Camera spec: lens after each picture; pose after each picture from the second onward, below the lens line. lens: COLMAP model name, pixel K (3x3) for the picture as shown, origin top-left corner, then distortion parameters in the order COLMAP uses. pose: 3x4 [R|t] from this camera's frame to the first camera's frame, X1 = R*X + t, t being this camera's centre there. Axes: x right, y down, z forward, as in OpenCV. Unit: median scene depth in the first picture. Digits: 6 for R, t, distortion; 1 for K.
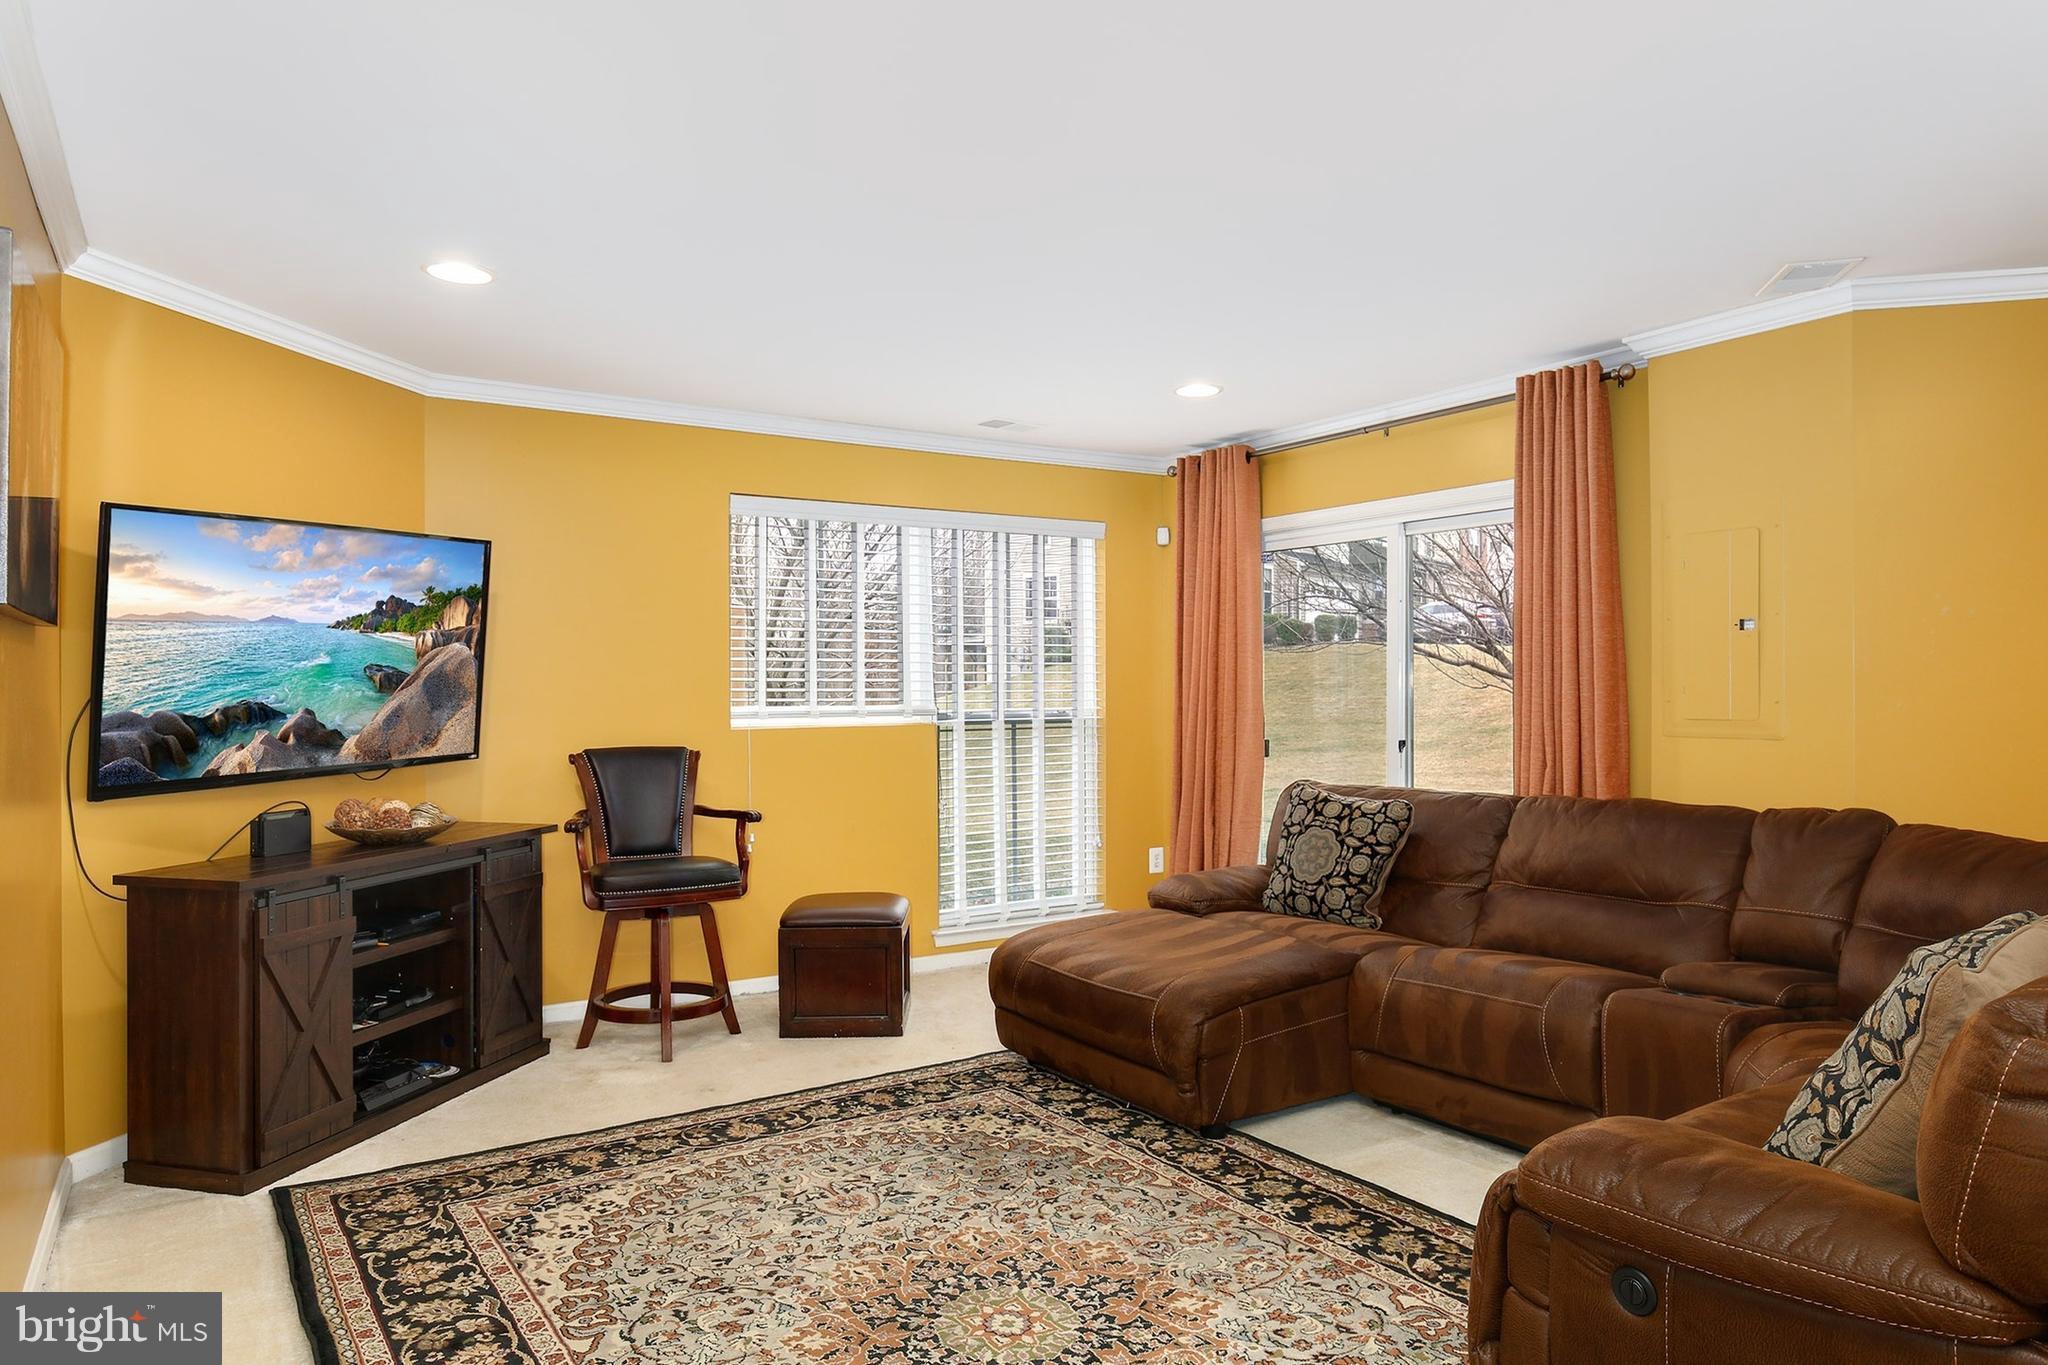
lens RADIAL K [[1309.2, 0, 1046.7], [0, 1309.2, 650.2], [0, 0, 1]] dist [-0.020844, -0.013603]
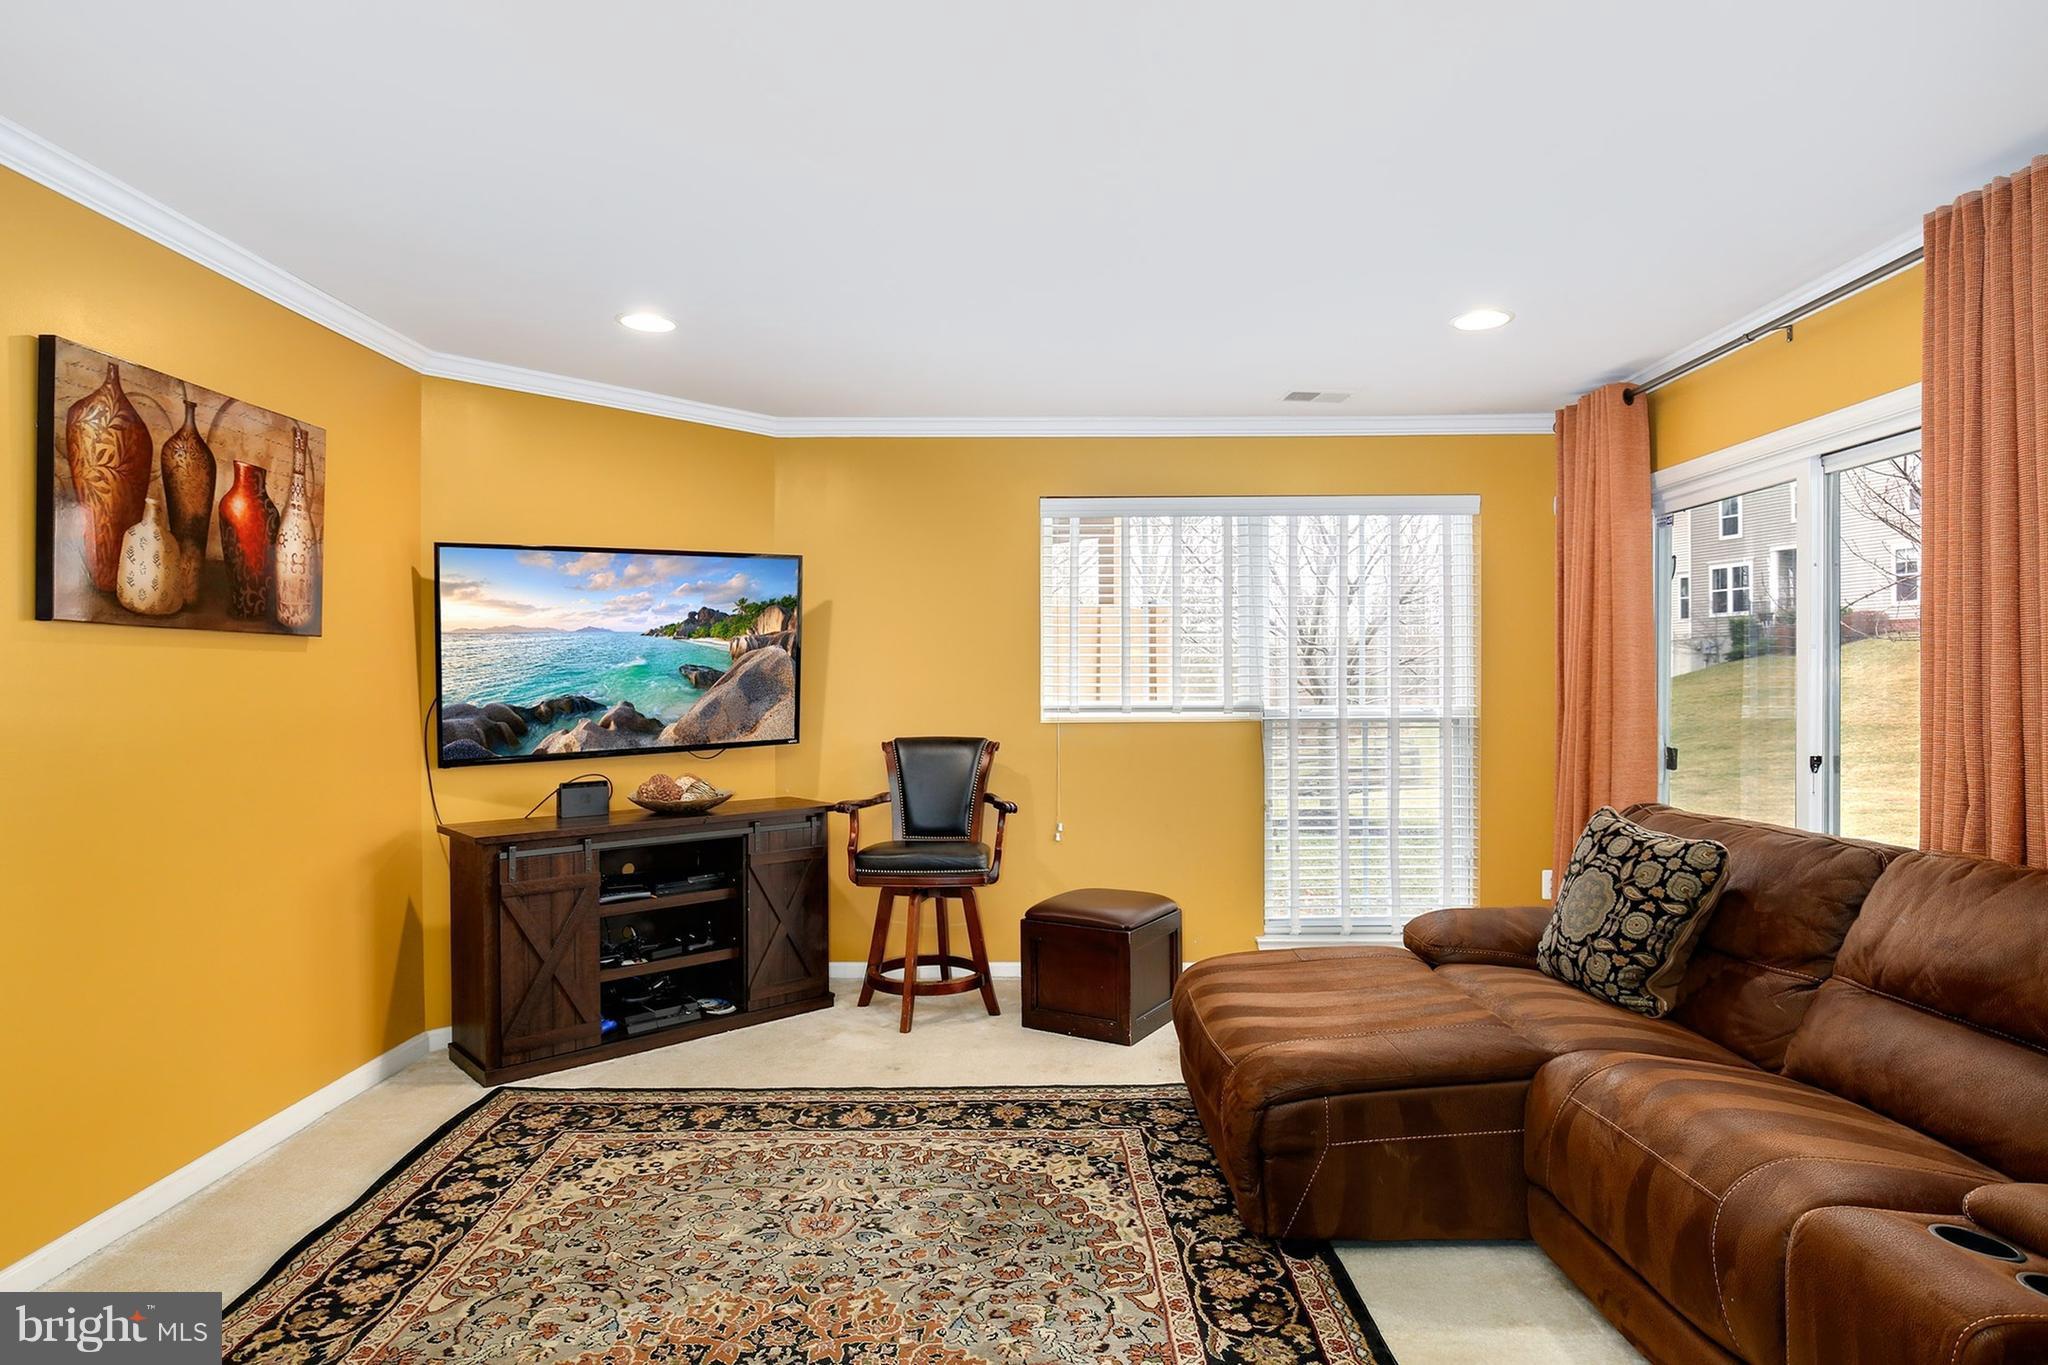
lens RADIAL K [[1121.7, 0, 1030.6], [0, 1121.7, 680.4], [0, 0, 1]] dist [-0.040337, 0.000276]
pose [[0.829064, -0.001439, -0.559152, 0.326394], [0.017009, 0.999599, 0.022646, 0.007354], [0.558895, -0.028285, 0.828756, 0.321050]]
